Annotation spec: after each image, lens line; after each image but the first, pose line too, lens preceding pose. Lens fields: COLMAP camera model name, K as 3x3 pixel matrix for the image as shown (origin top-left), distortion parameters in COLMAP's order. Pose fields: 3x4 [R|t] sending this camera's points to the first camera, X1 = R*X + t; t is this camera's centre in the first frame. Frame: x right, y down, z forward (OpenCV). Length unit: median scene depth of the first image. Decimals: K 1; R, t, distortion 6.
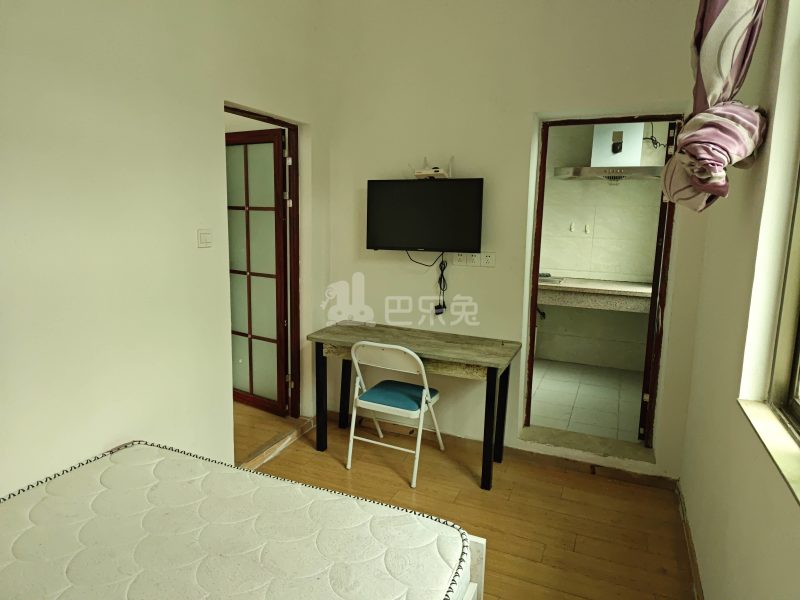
lens RADIAL K [[535.3, 0, 398.0], [0, 535.3, 297.0], [0, 0, 1]] dist [0.044616, -0.032569]
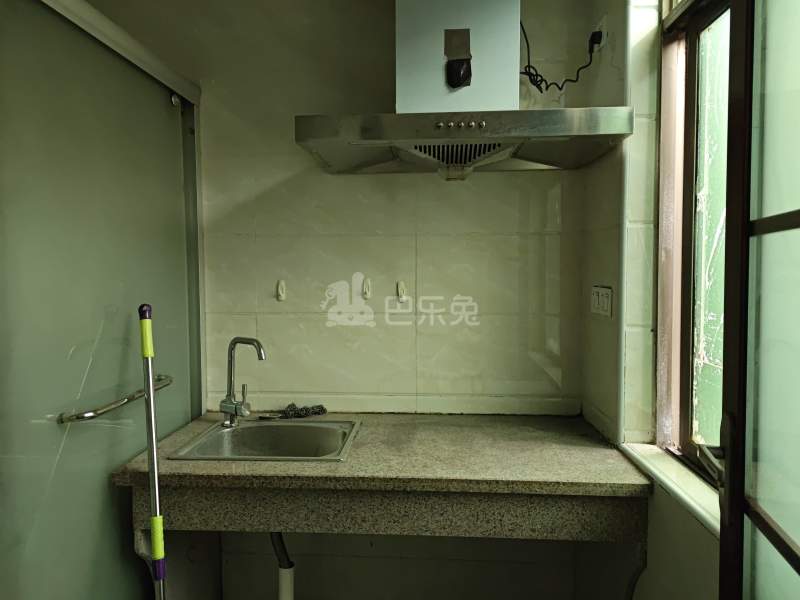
lens RADIAL K [[535.3, 0, 399.5], [0, 535.3, 300.4], [0, 0, 1]] dist [0.044616, -0.032569]
pose [[0.944084, -0.049884, 0.325910, 0.240079], [0.082367, 0.992830, -0.086633, -0.094272], [-0.319252, 0.108633, 0.941423, 0.681480]]
